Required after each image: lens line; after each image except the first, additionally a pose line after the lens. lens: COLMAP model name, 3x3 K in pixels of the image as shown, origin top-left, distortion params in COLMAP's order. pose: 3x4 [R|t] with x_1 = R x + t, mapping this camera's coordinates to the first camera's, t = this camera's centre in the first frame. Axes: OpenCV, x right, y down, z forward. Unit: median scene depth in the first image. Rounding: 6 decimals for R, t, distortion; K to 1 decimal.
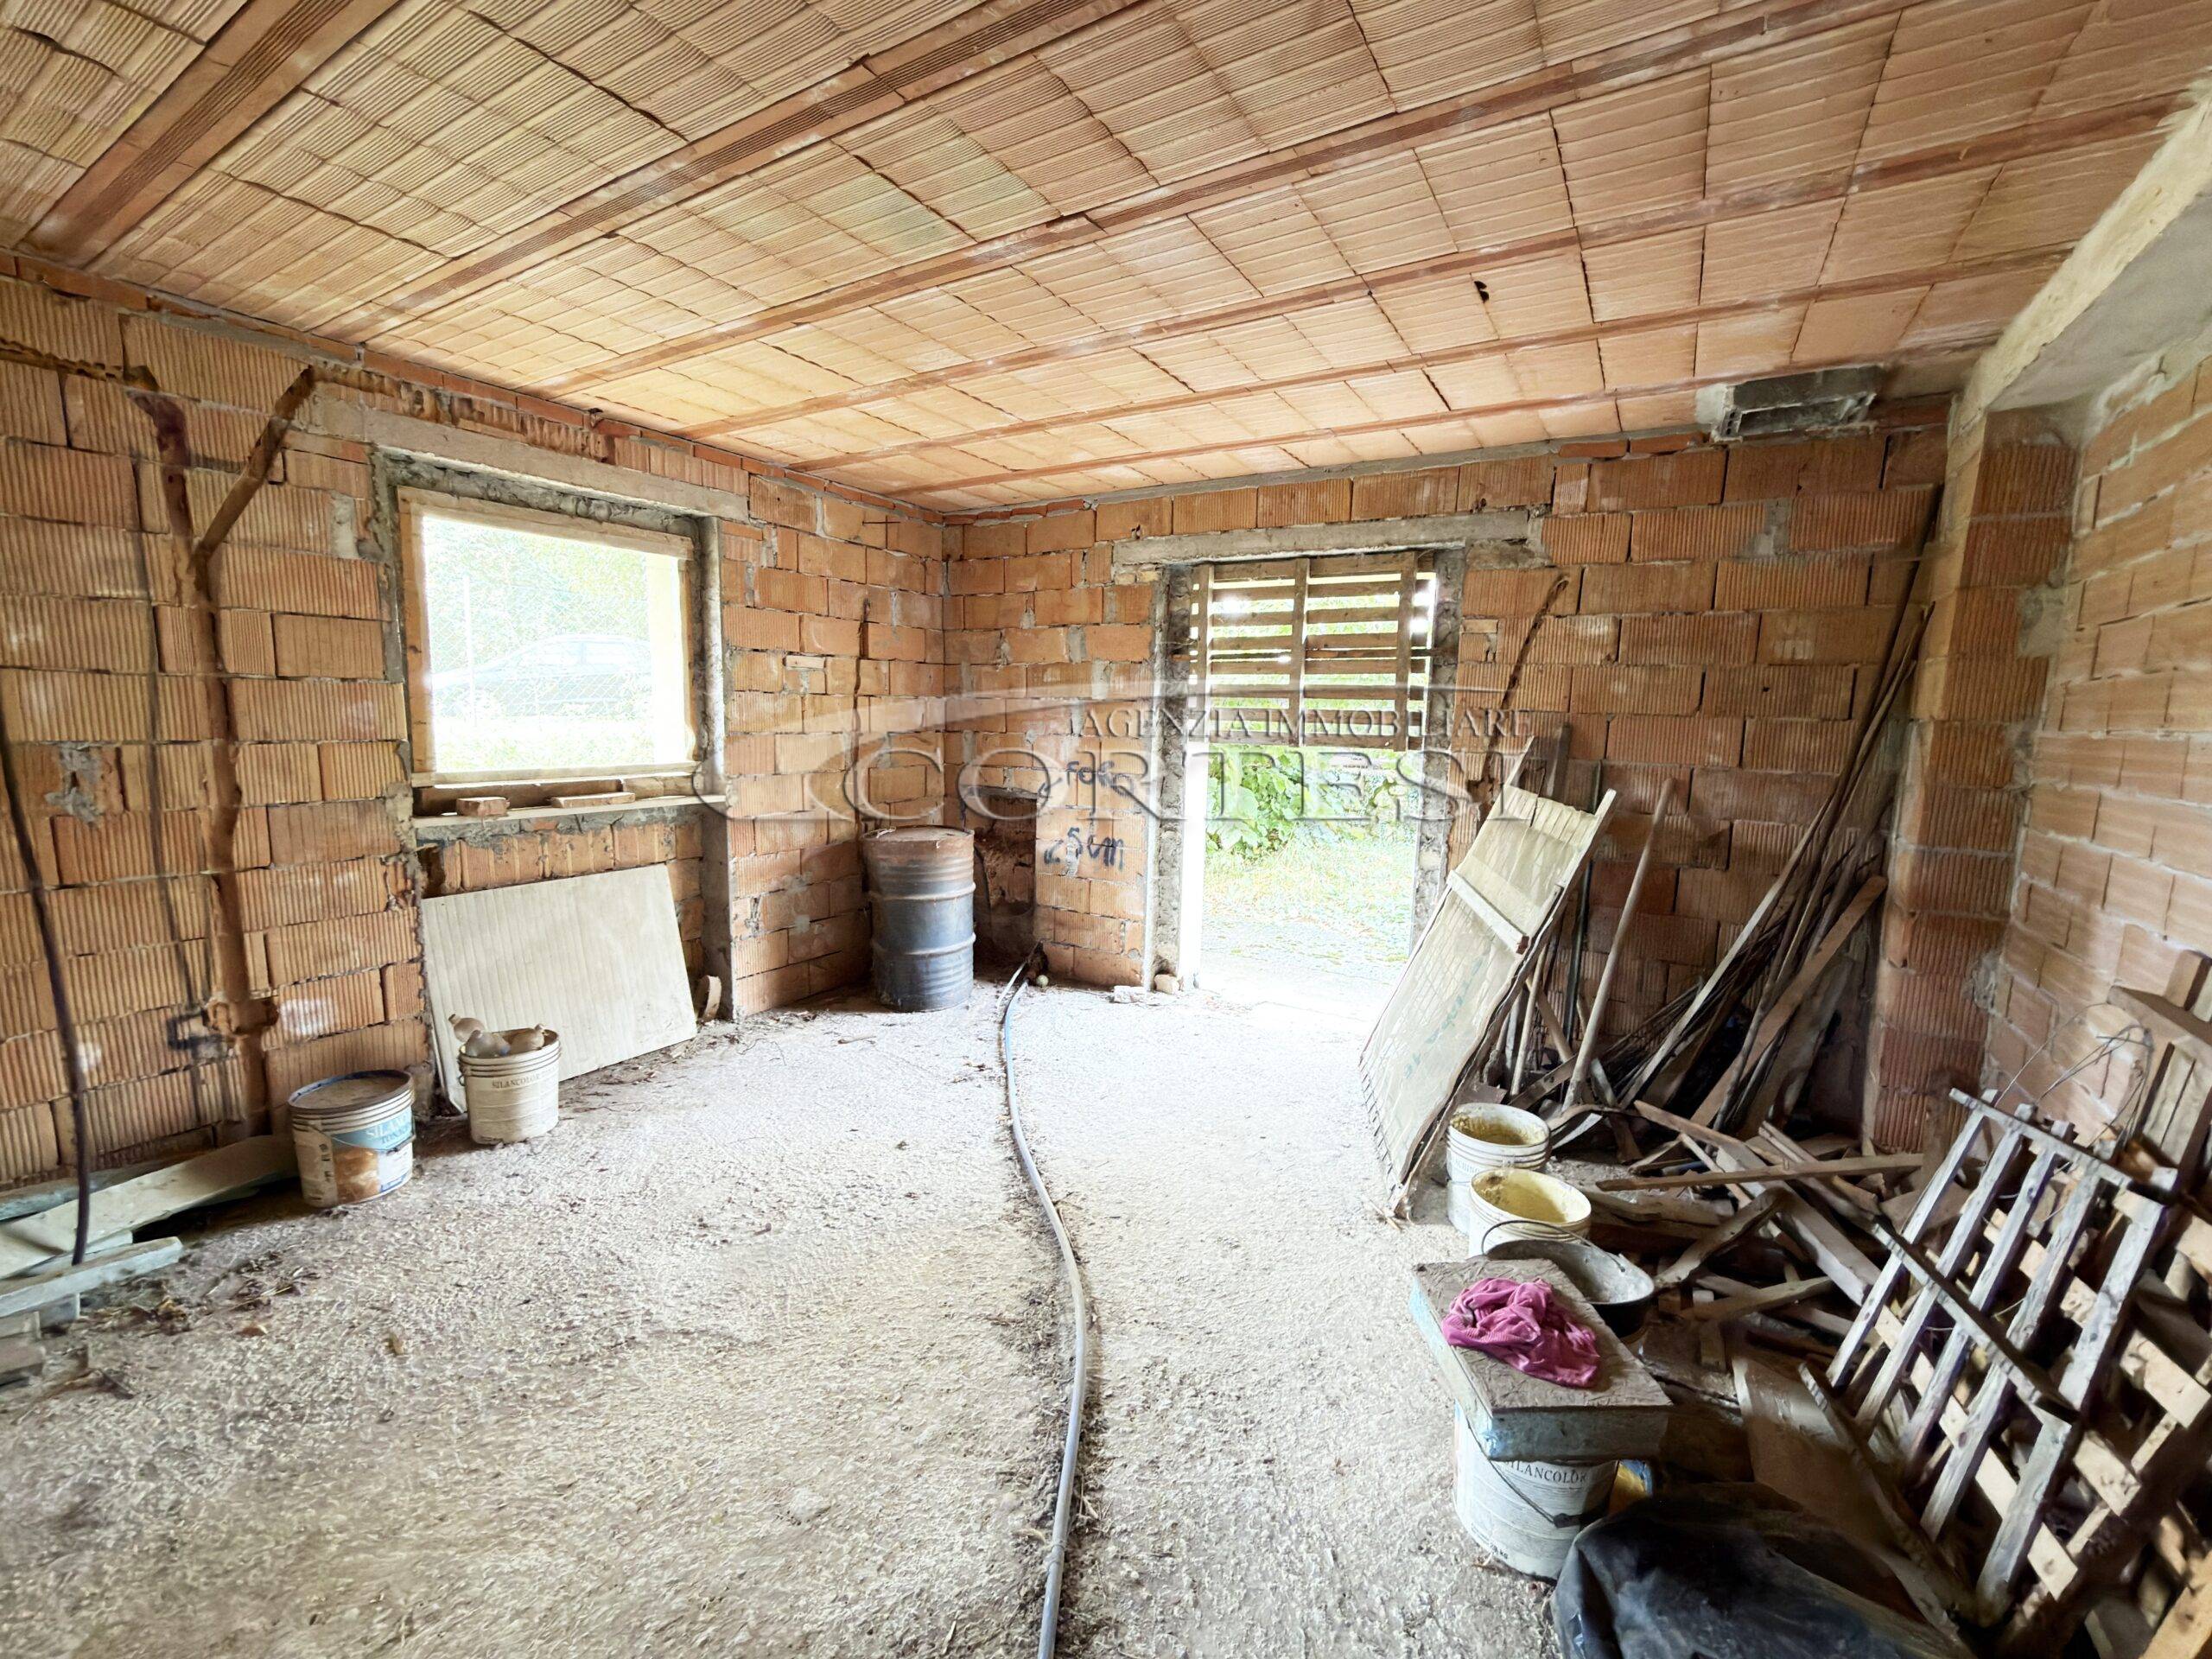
lens RADIAL K [[889.3, 0, 1059.4], [0, 889.3, 838.6], [0, 0, 1]] dist [-0.000562, 0.000097]
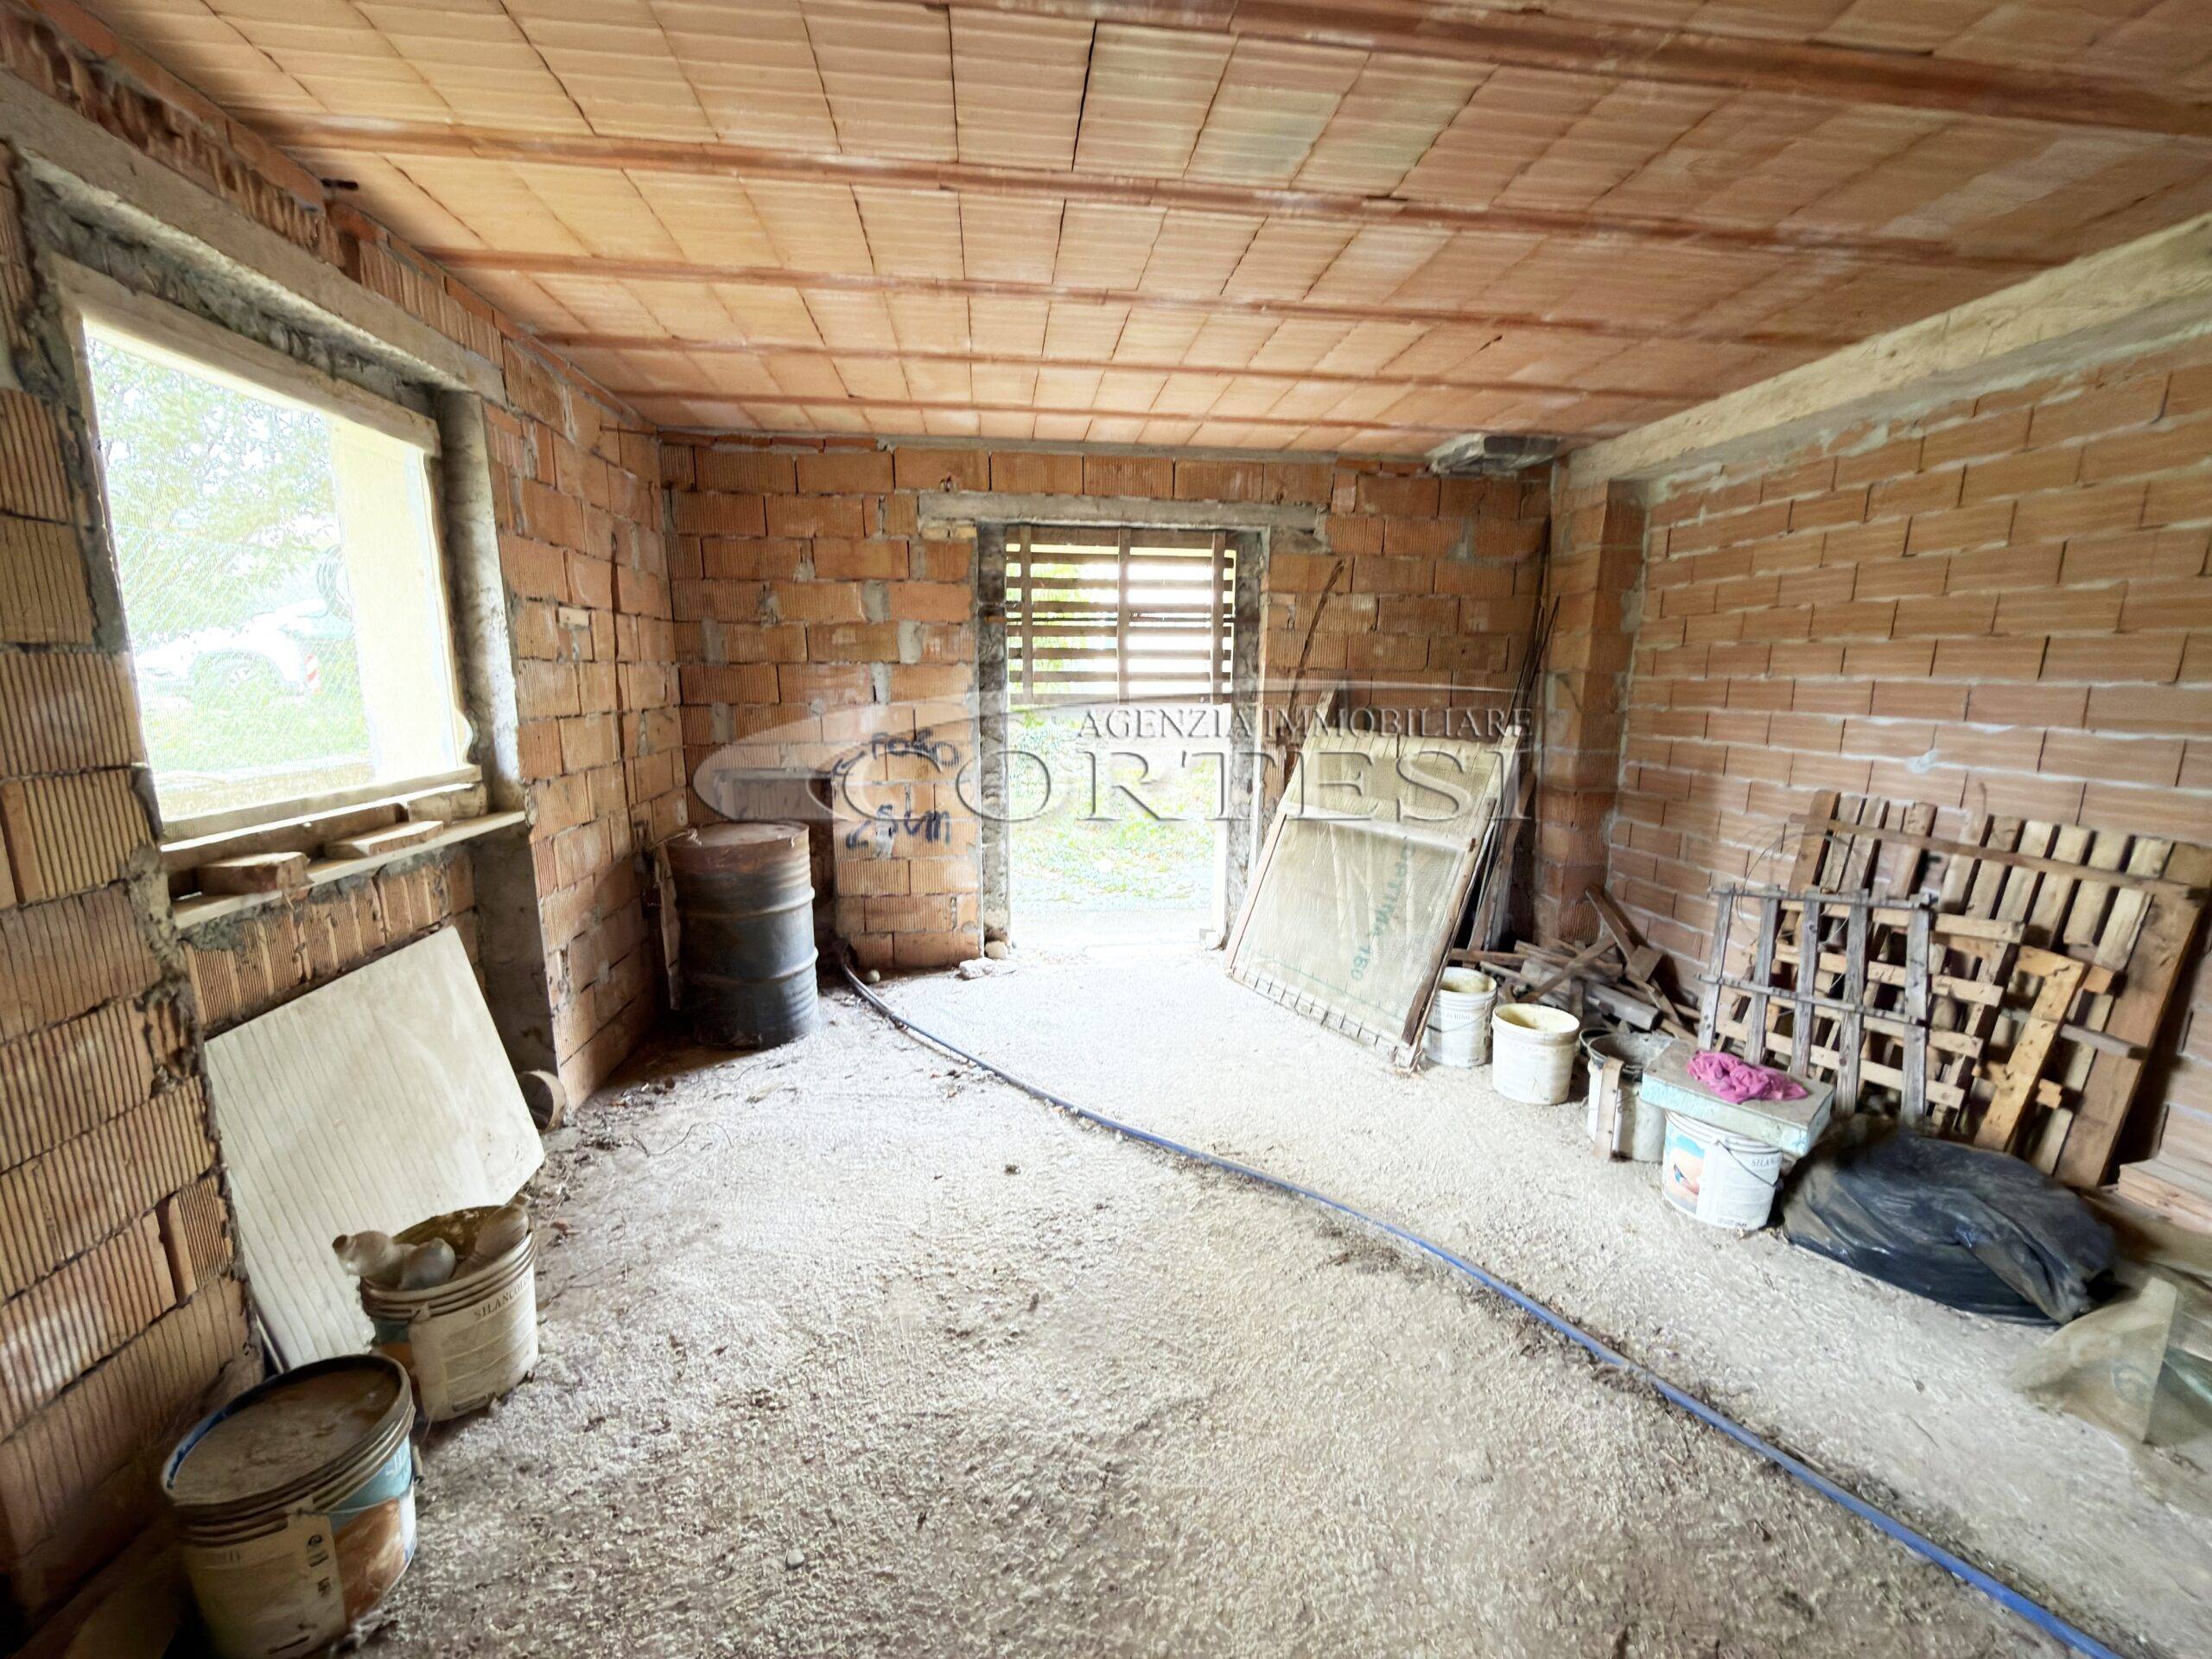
lens RADIAL K [[889.3, 0, 1068.2], [0, 889.3, 842.4], [0, 0, 1]] dist [-0.000562, 0.000097]
pose [[0.776693, -0.136952, 0.614811, -0.552360], [0.105364, 0.990572, 0.087548, -0.046987], [-0.621004, -0.003218, 0.783800, 0.227782]]
